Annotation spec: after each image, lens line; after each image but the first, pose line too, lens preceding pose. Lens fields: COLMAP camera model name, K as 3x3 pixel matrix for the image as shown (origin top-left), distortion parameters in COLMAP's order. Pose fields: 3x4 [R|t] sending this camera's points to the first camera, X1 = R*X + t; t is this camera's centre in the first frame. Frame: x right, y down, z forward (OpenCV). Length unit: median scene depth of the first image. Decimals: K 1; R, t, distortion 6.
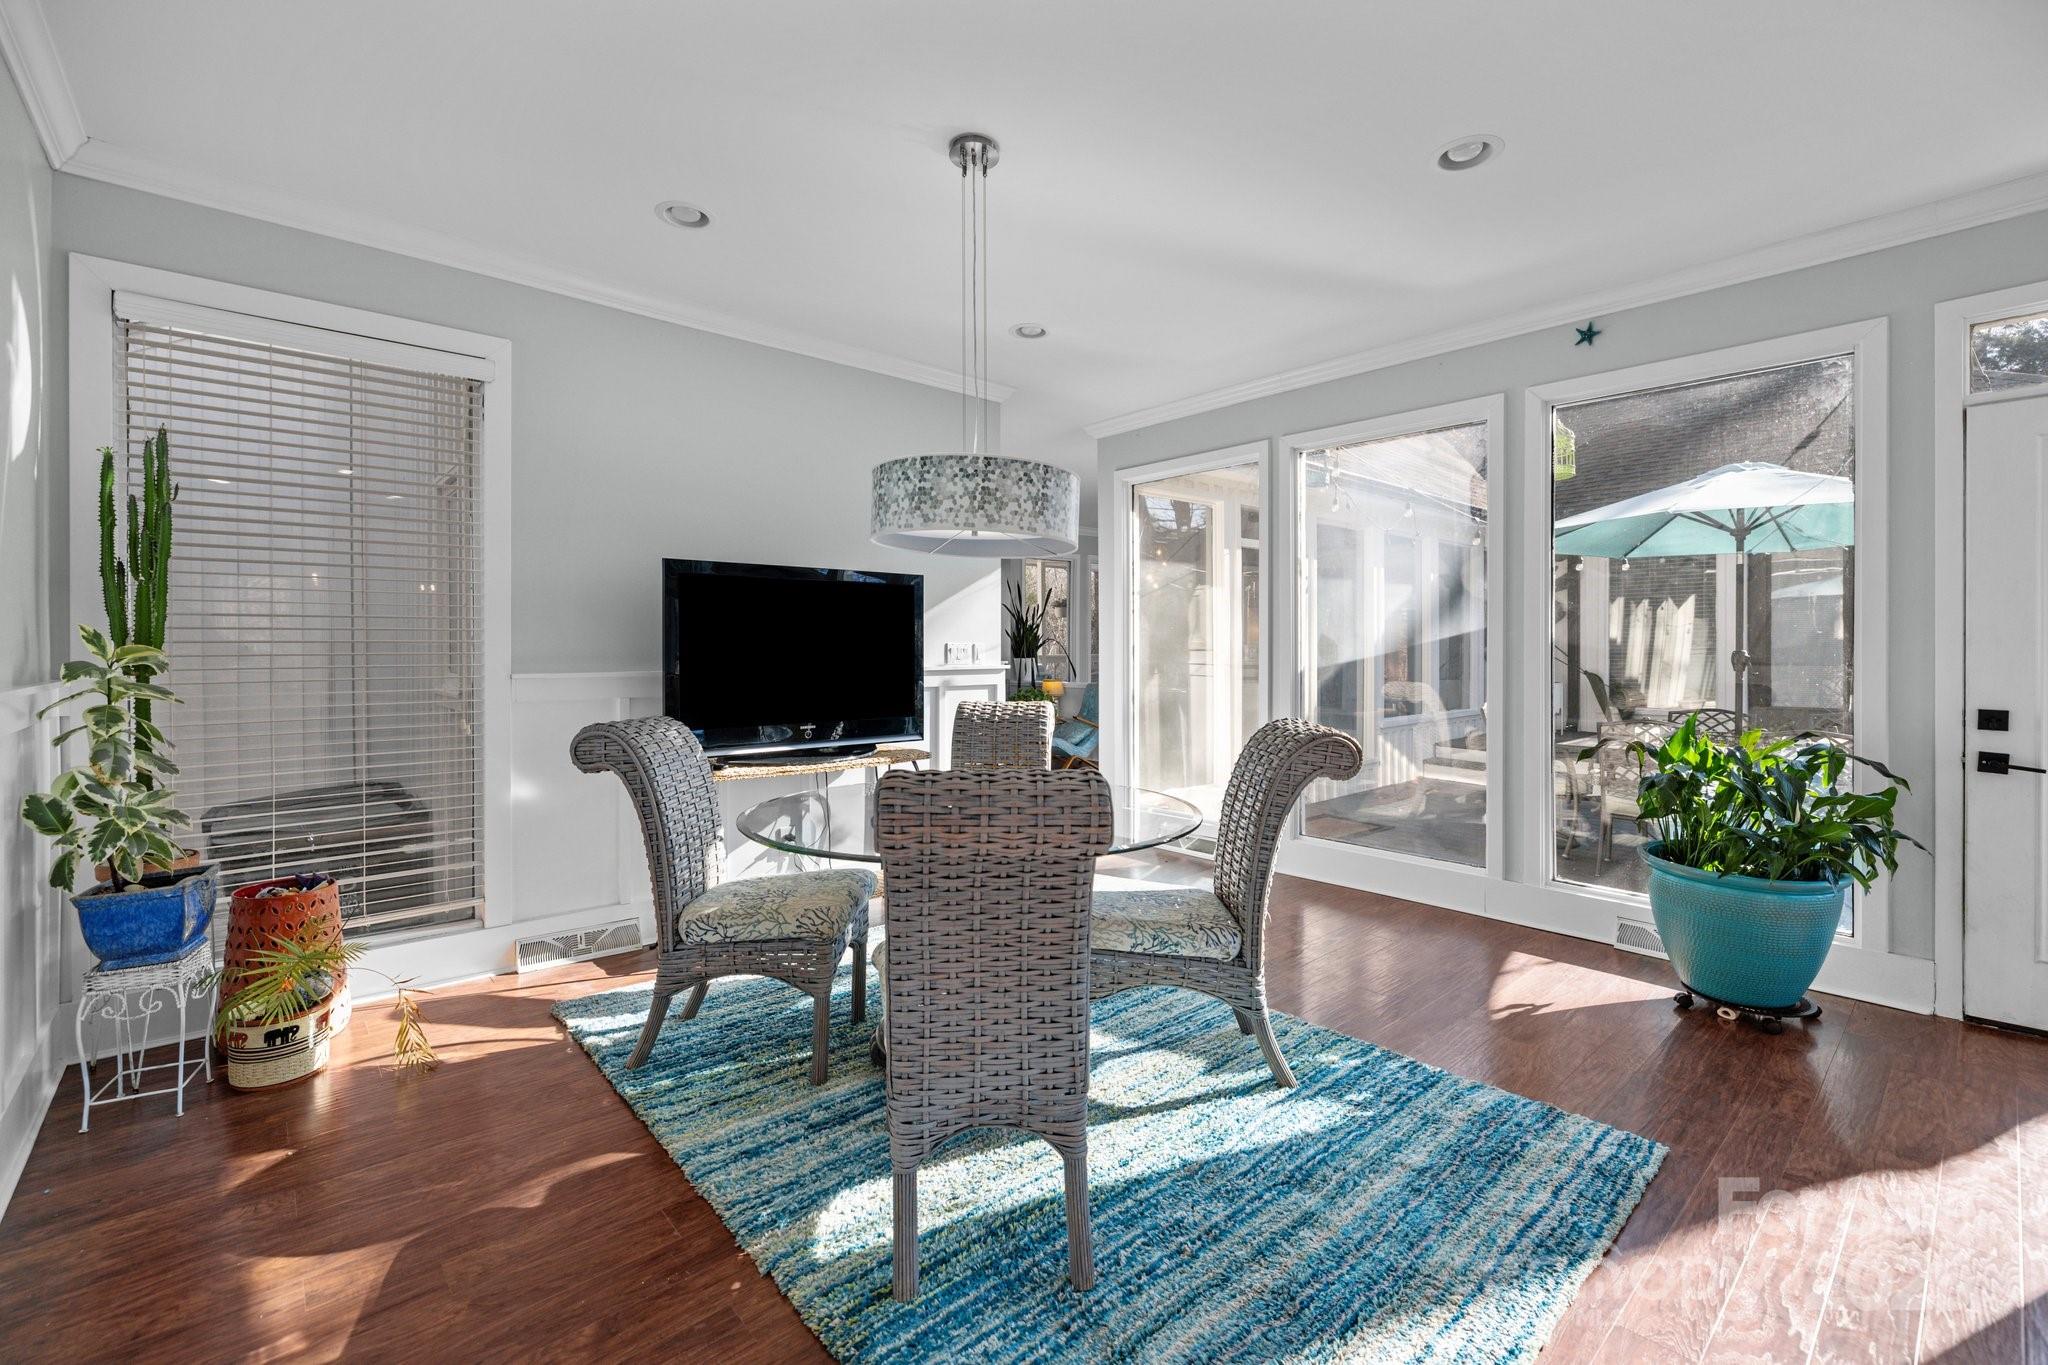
lens RADIAL K [[881.0, 0, 1026.0], [0, 881.0, 647.3], [0, 0, 1]] dist [0.001209, 0.000104]
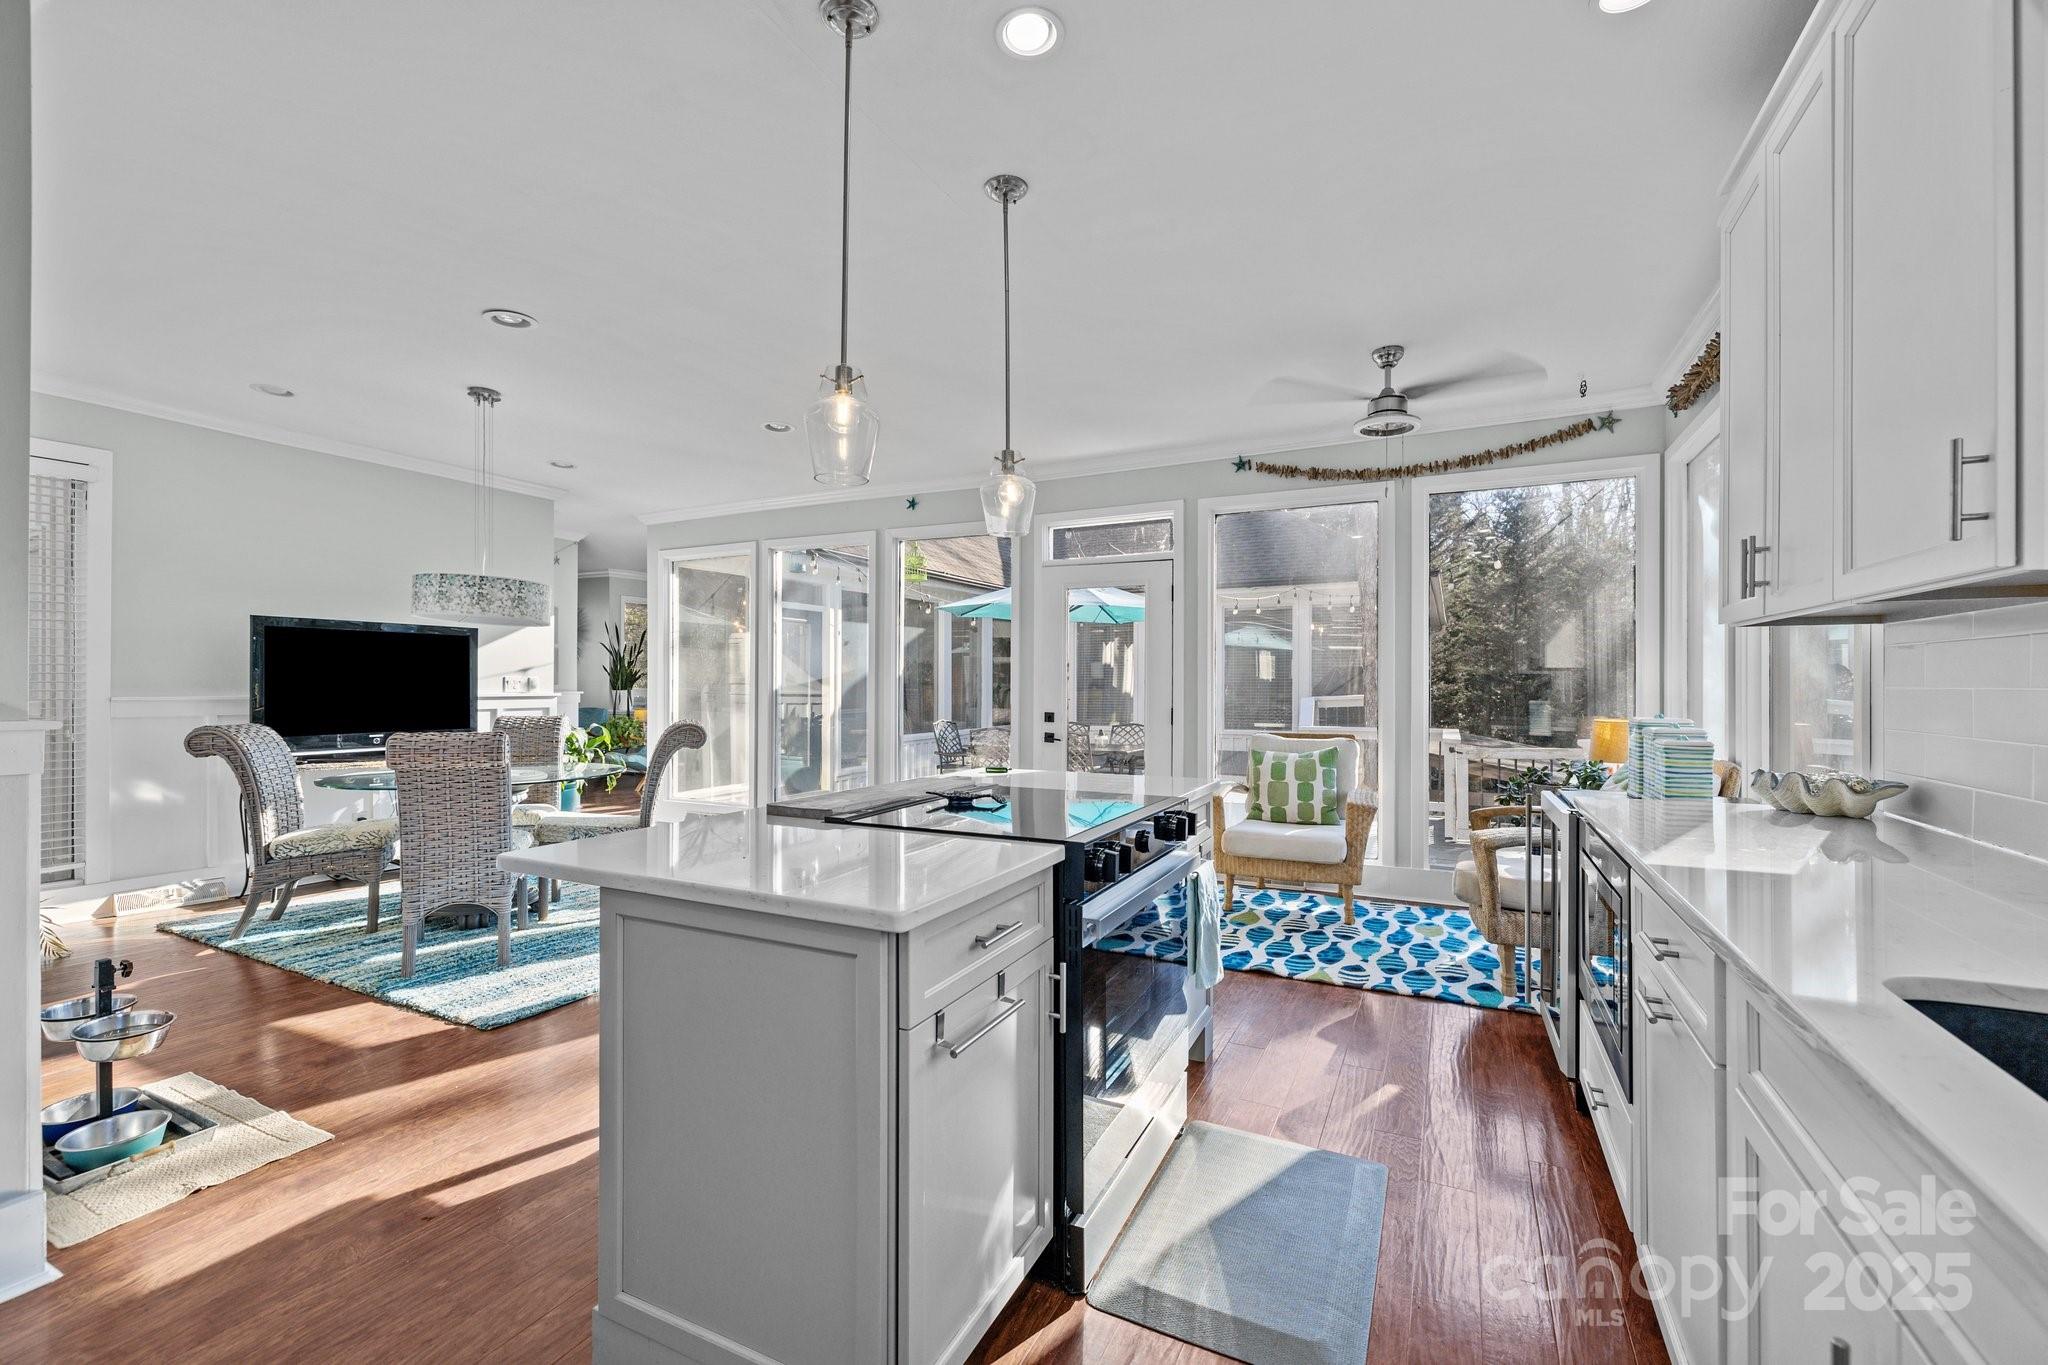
lens RADIAL K [[856.1, 0, 1014.4], [0, 856.1, 681.0], [0, 0, 1]] dist [-0.000488, 0.000223]
pose [[0.932899, 0.005604, 0.360093, 0.296718], [-0.004856, 0.999984, -0.002984, 0.003069], [-0.360104, 0.001035, 0.932911, -0.903615]]
